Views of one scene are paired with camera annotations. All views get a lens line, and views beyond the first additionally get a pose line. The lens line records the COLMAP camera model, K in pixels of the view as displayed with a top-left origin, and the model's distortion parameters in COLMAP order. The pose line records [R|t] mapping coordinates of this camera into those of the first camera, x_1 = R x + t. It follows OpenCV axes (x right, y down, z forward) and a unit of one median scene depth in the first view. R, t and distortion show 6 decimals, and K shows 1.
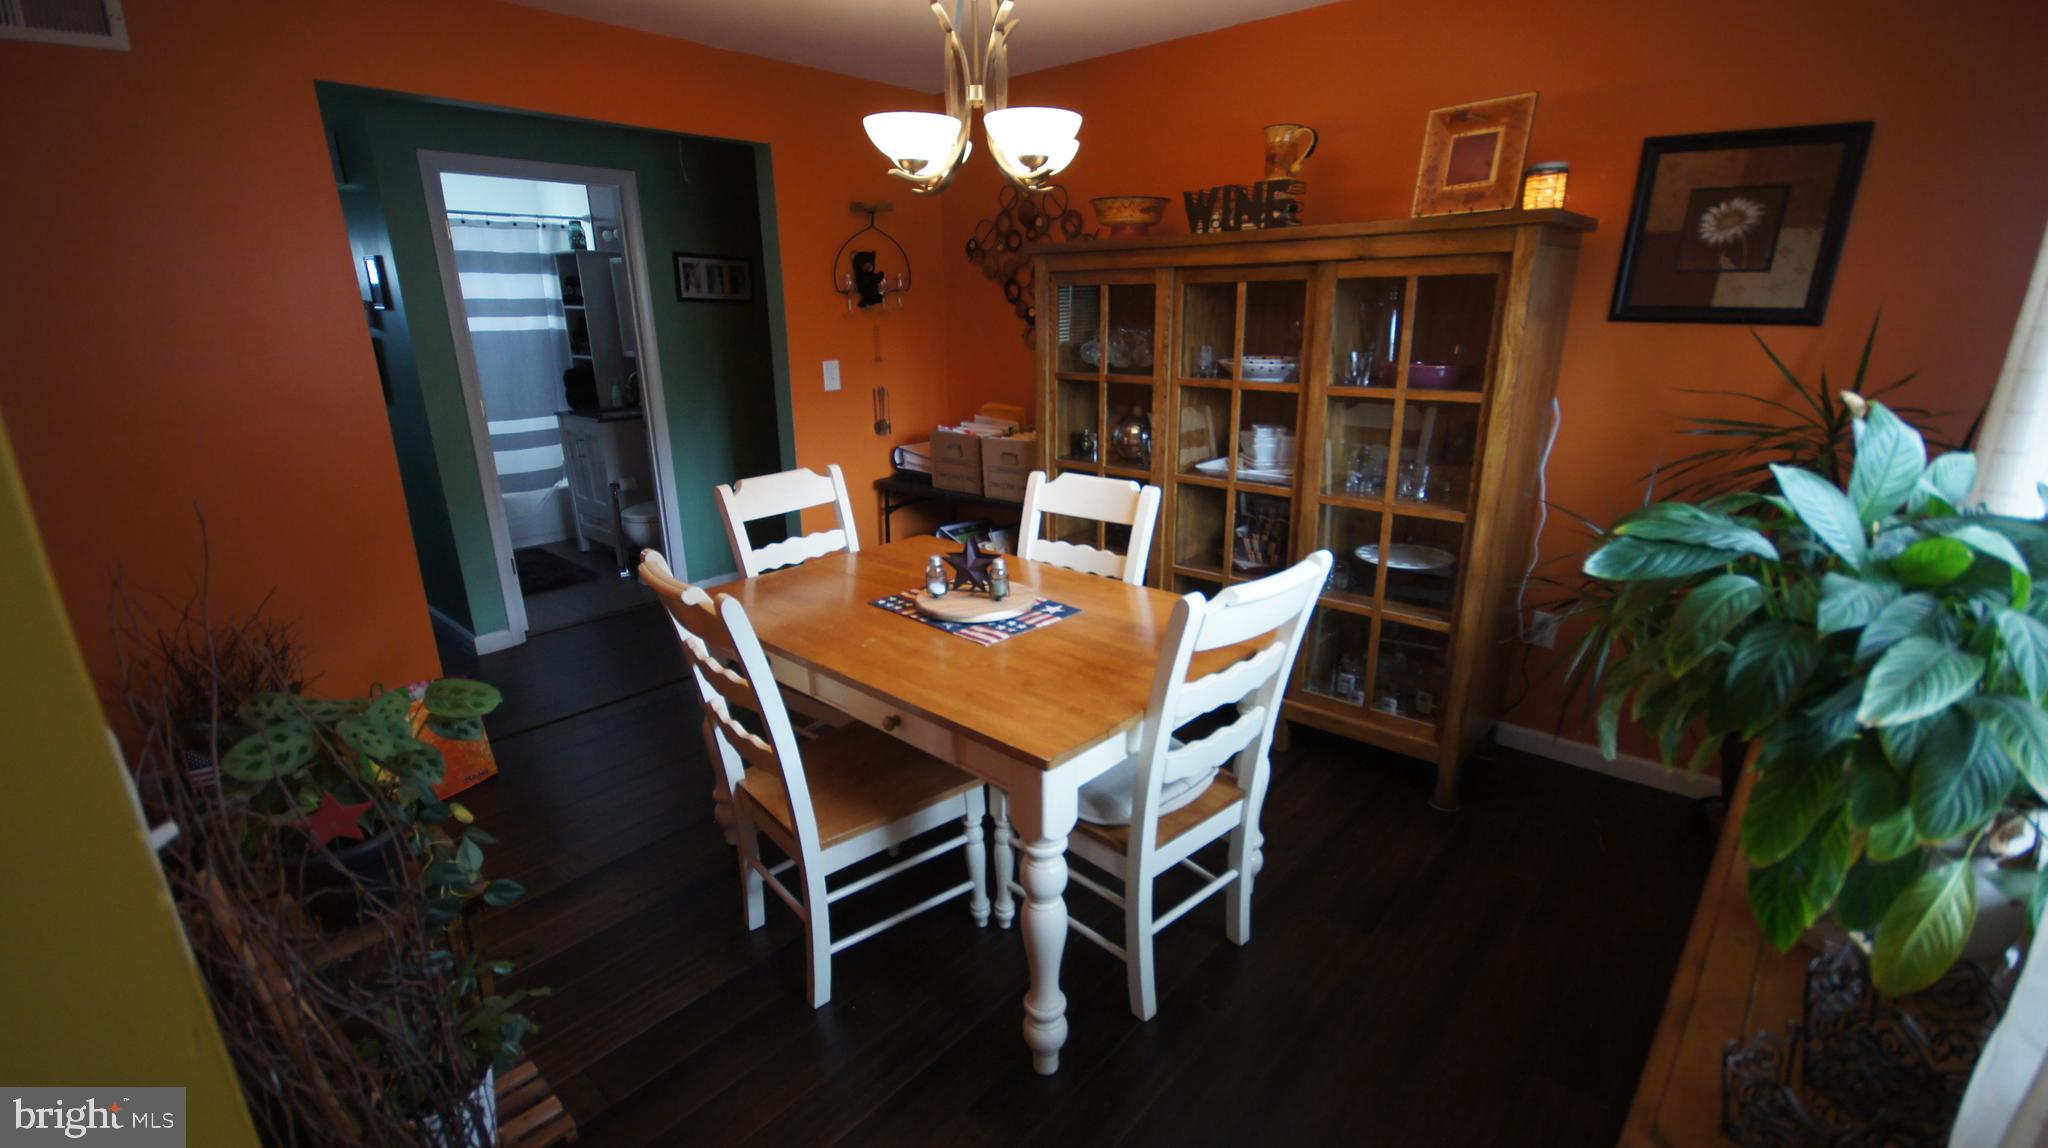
lens RADIAL K [[903.3, 0, 1031.0], [0, 903.3, 594.5], [0, 0, 1]] dist [0.021987, -0.016336]
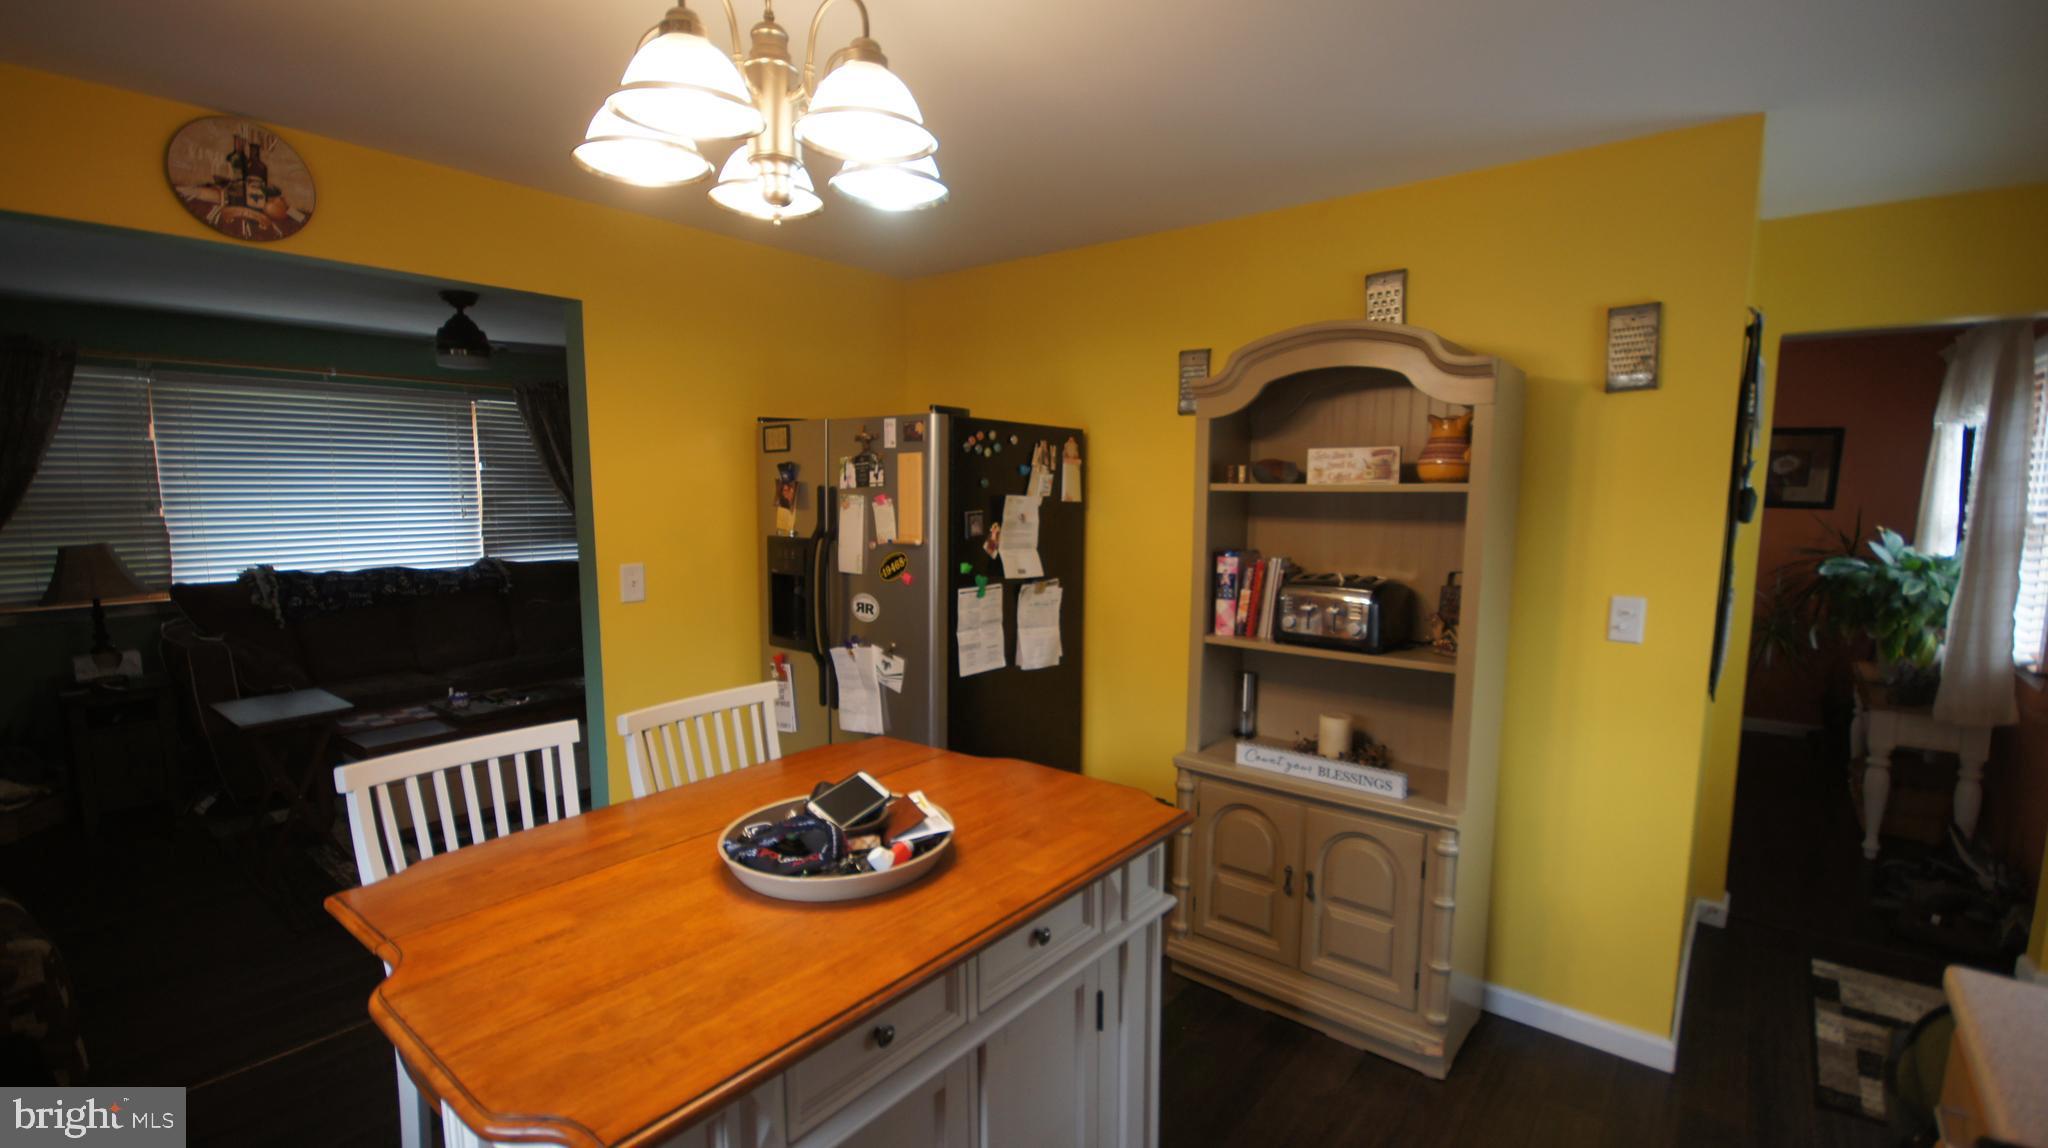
lens RADIAL K [[903.3, 0, 1031.0], [0, 903.3, 594.5], [0, 0, 1]] dist [0.021987, -0.016336]
pose [[0.999183, 0.002685, 0.040332, -2.792289], [0.005006, 0.981891, -0.189383, 0.759291], [-0.040110, 0.189430, 0.981075, -2.523695]]
